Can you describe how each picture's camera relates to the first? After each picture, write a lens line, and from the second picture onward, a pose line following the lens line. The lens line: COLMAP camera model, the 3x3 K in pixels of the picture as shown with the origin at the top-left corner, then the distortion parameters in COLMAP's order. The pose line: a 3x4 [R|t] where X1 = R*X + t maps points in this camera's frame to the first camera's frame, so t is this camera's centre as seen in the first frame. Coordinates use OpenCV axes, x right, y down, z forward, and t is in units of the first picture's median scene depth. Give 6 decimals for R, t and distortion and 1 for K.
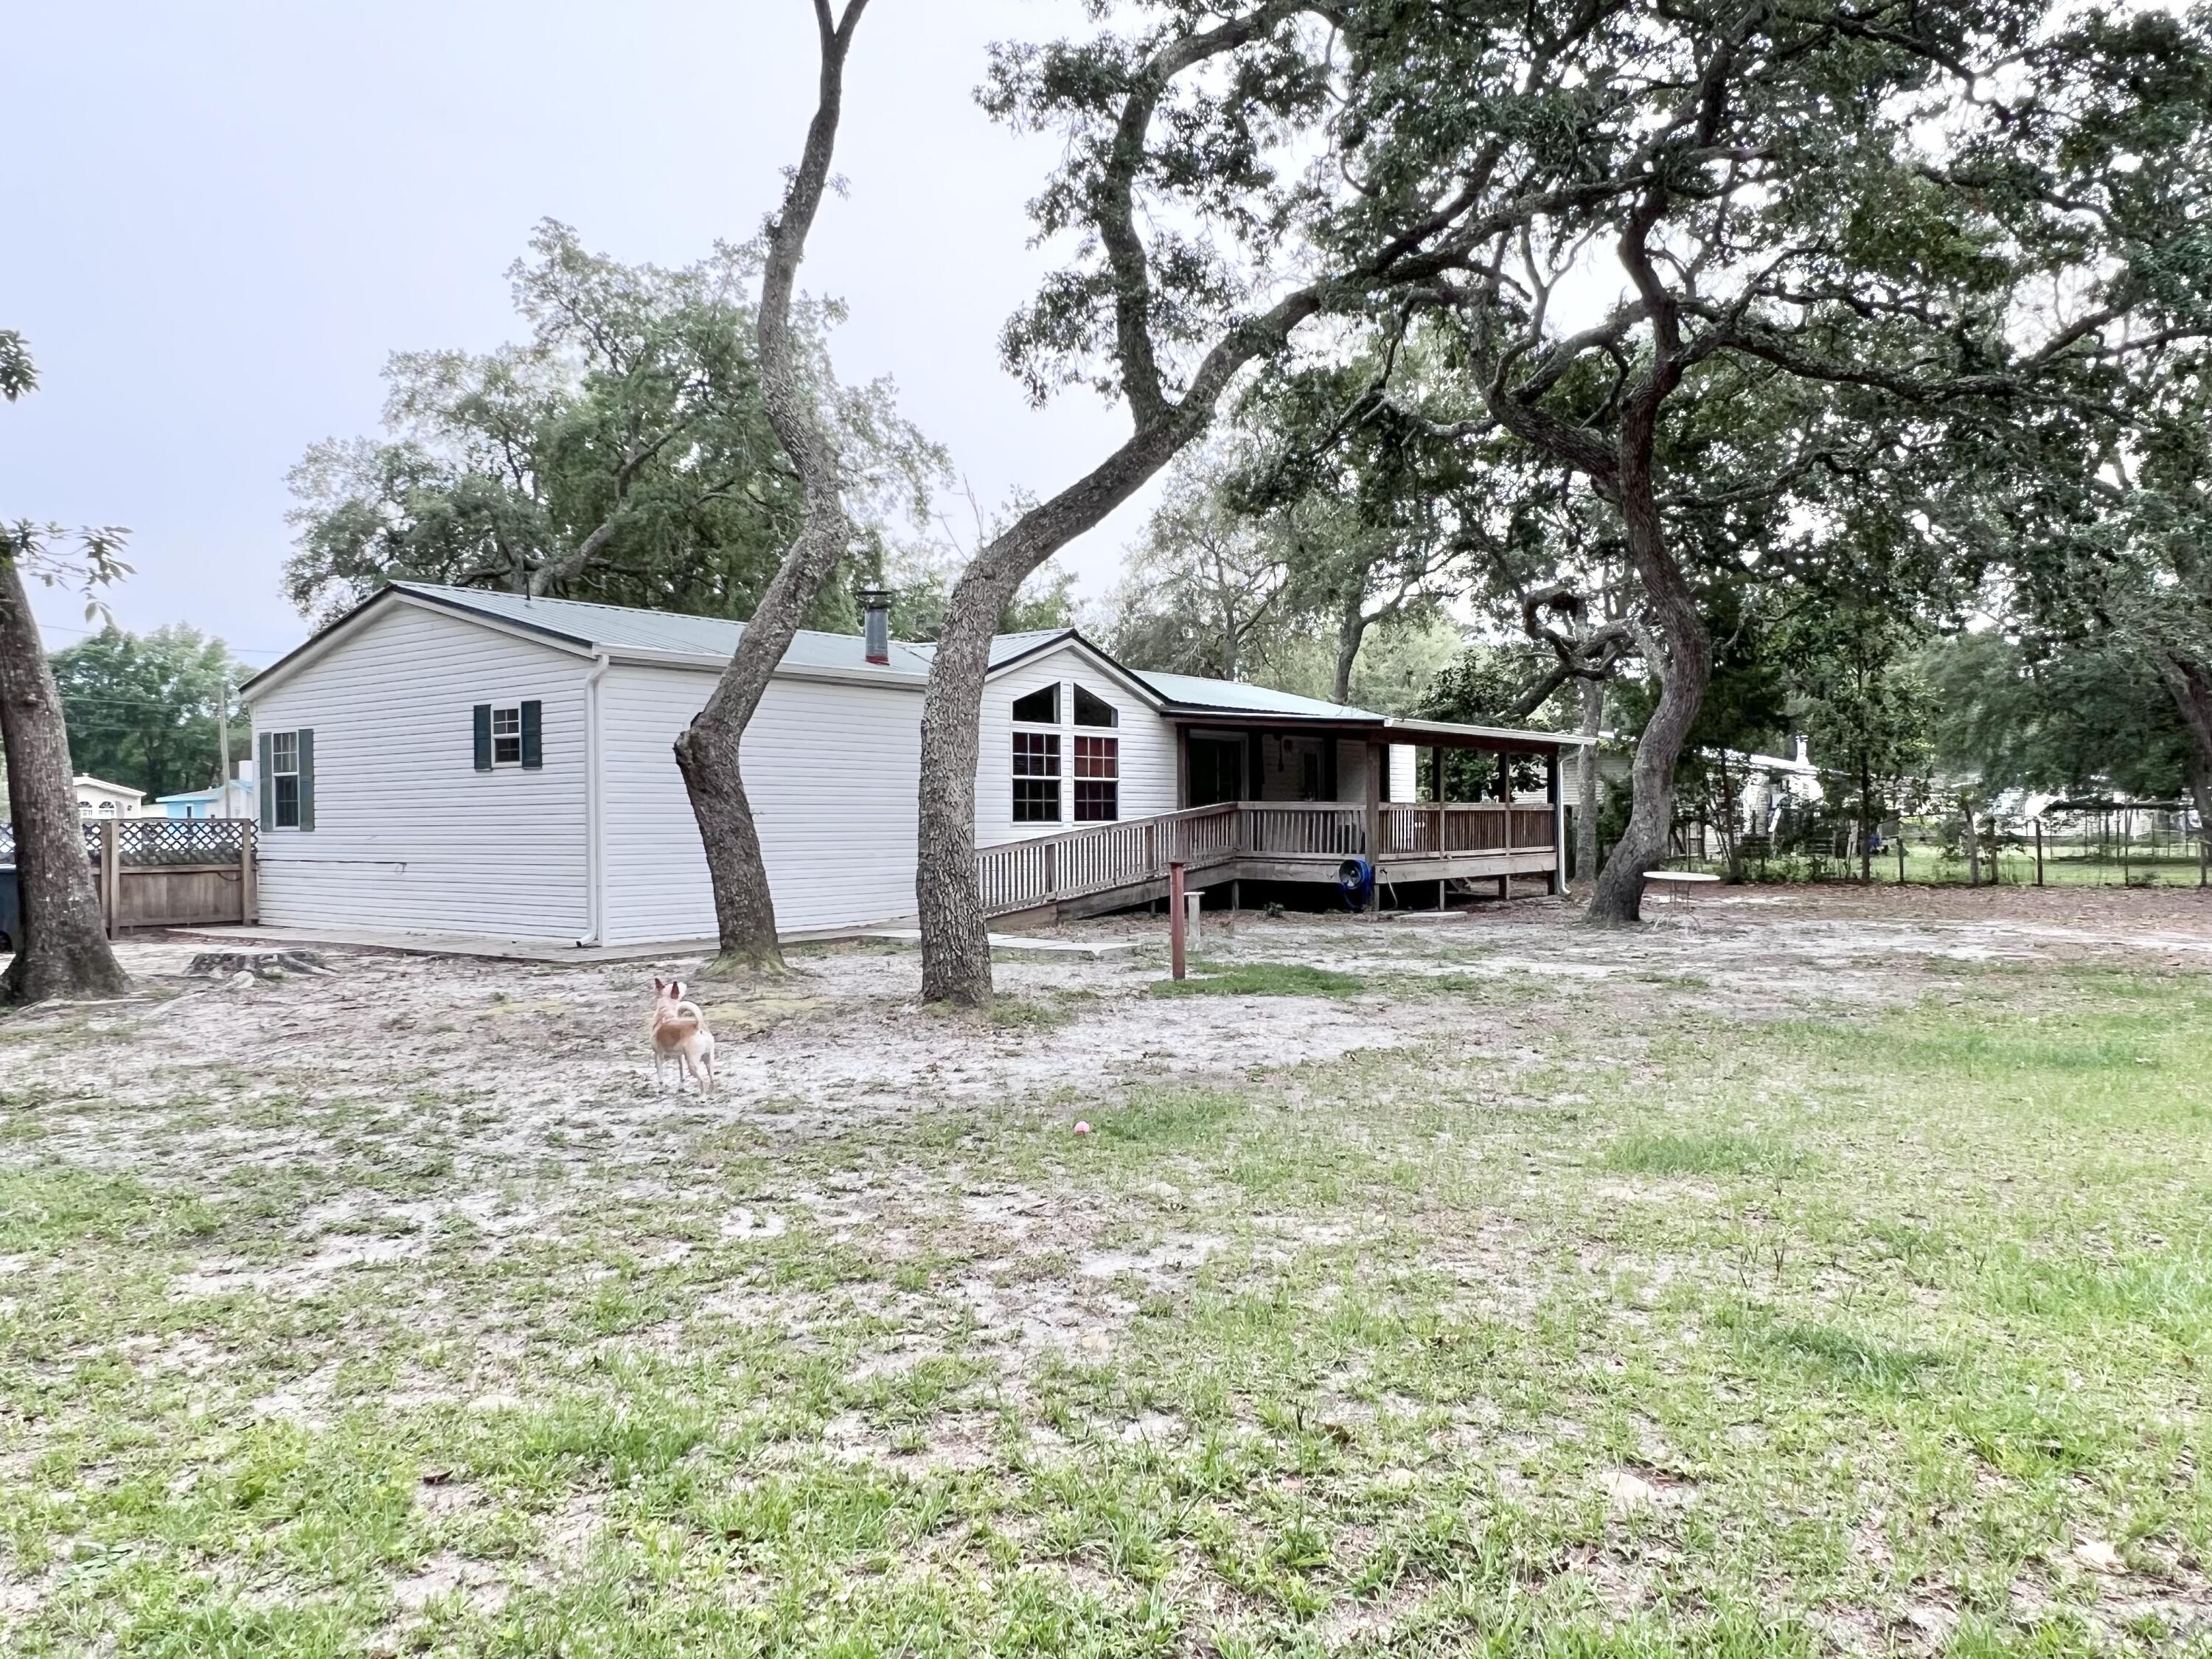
lens RADIAL K [[1533.8, 0, 1104.0], [0, 1533.8, 820.3], [0, 0, 1]] dist [0.002985, 0.000068]
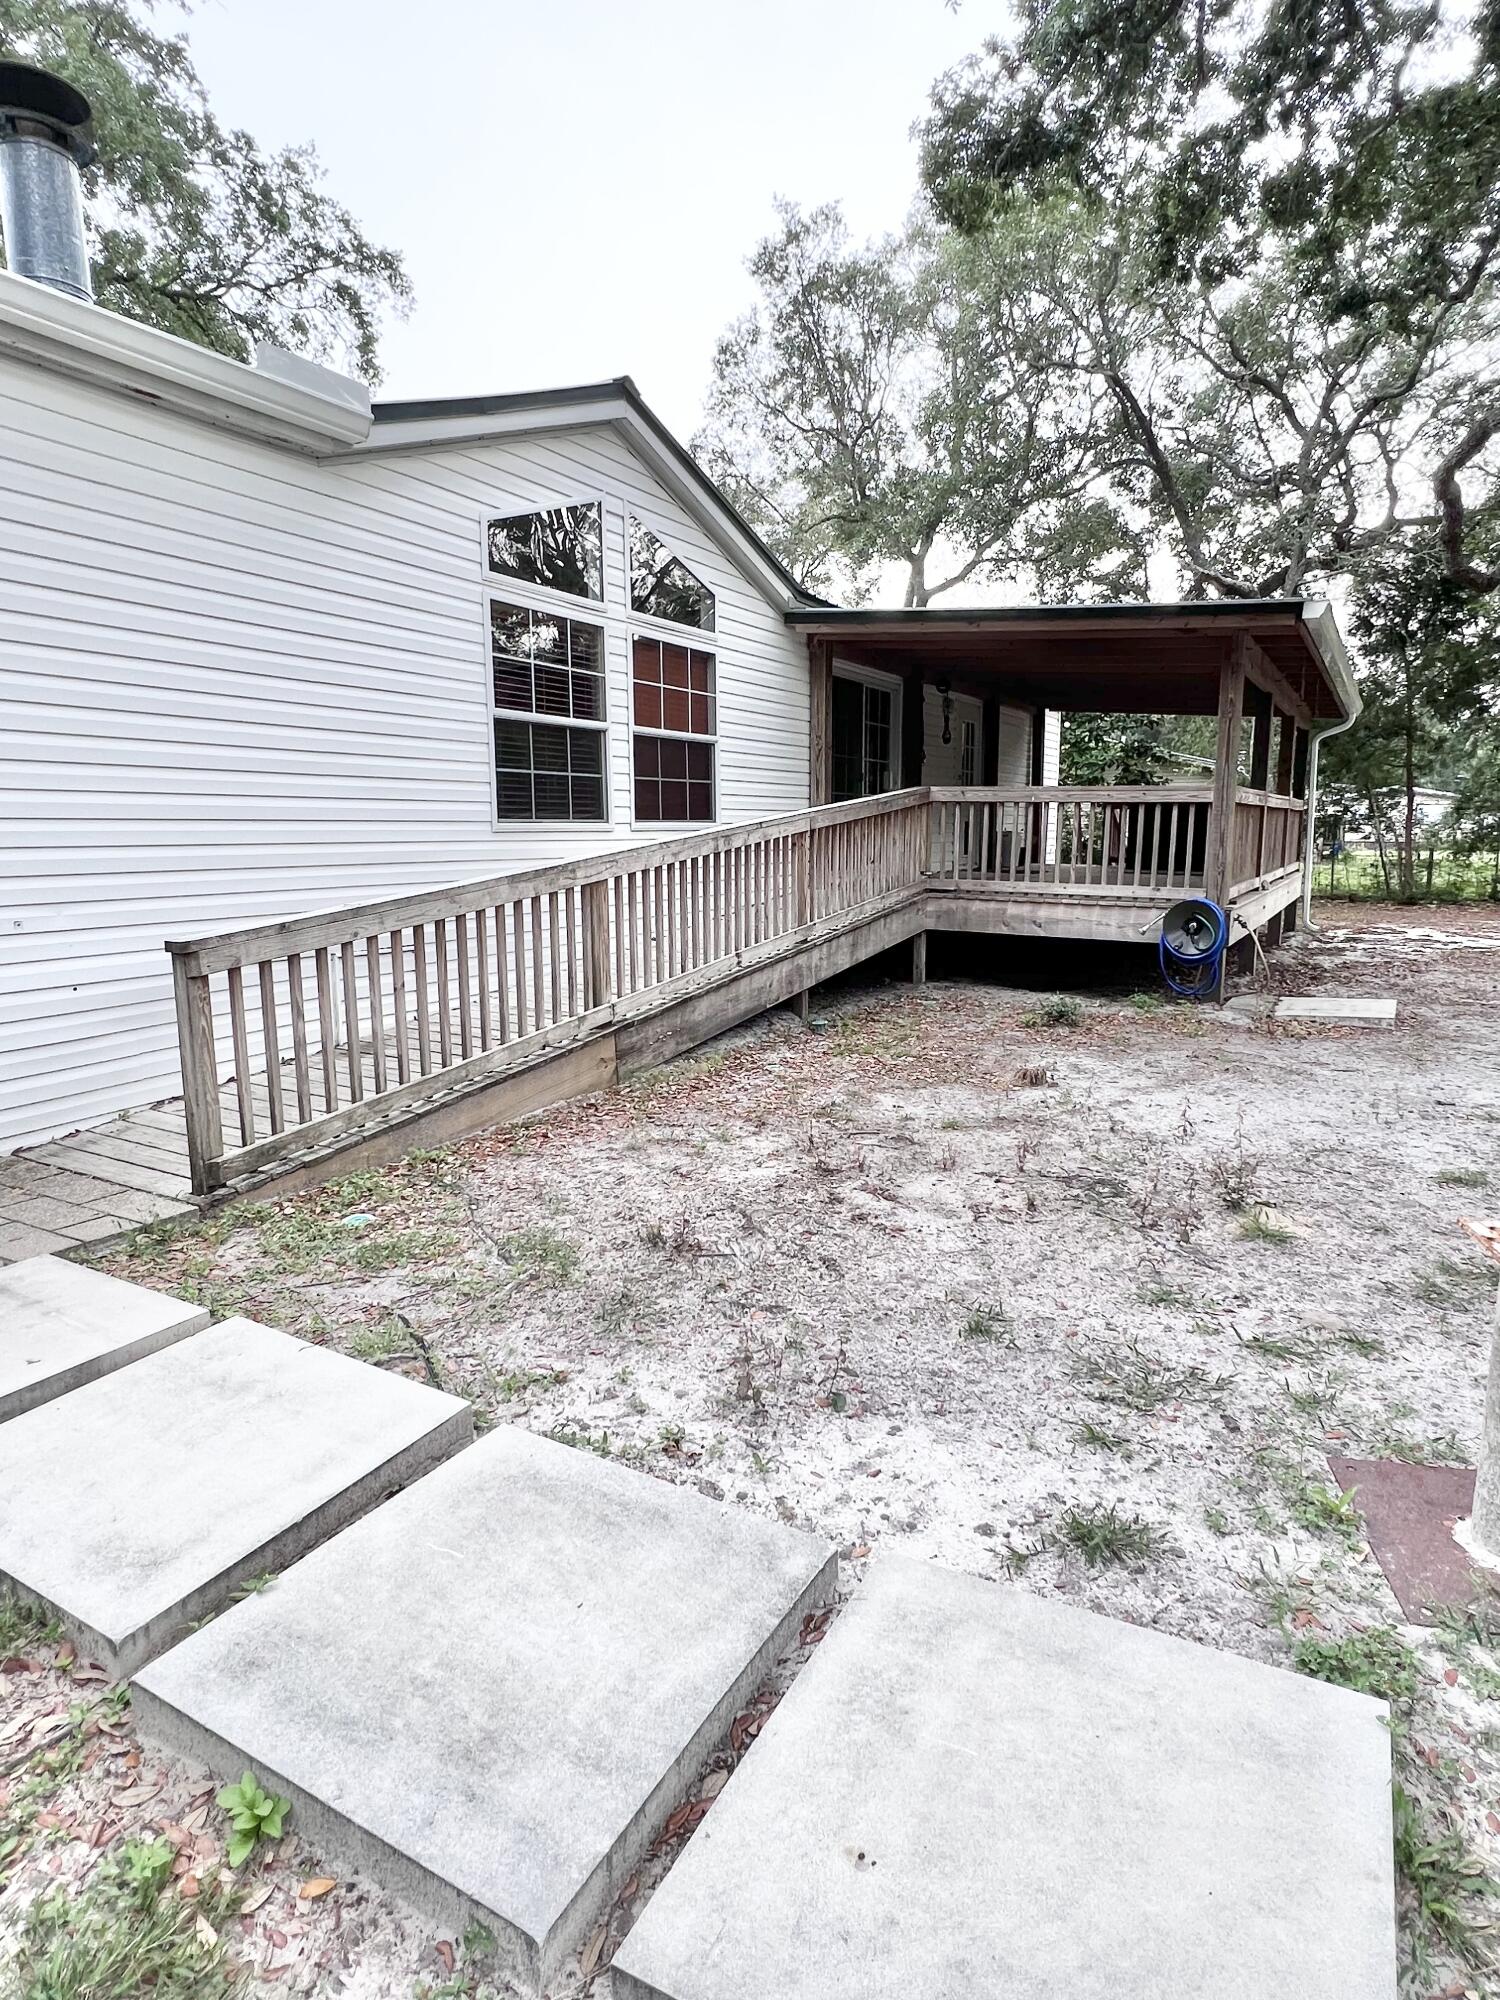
lens RADIAL K [[1115.0, 0, 751.9], [0, 1115.0, 1006.7], [0, 0, 1]] dist [-0.004471, -0.000927]
pose [[0.991455, -0.020333, 0.128856, -0.029068], [-0.000174, 0.987570, 0.157179, 0.003039], [-0.130450, -0.155858, 0.979128, 0.648485]]
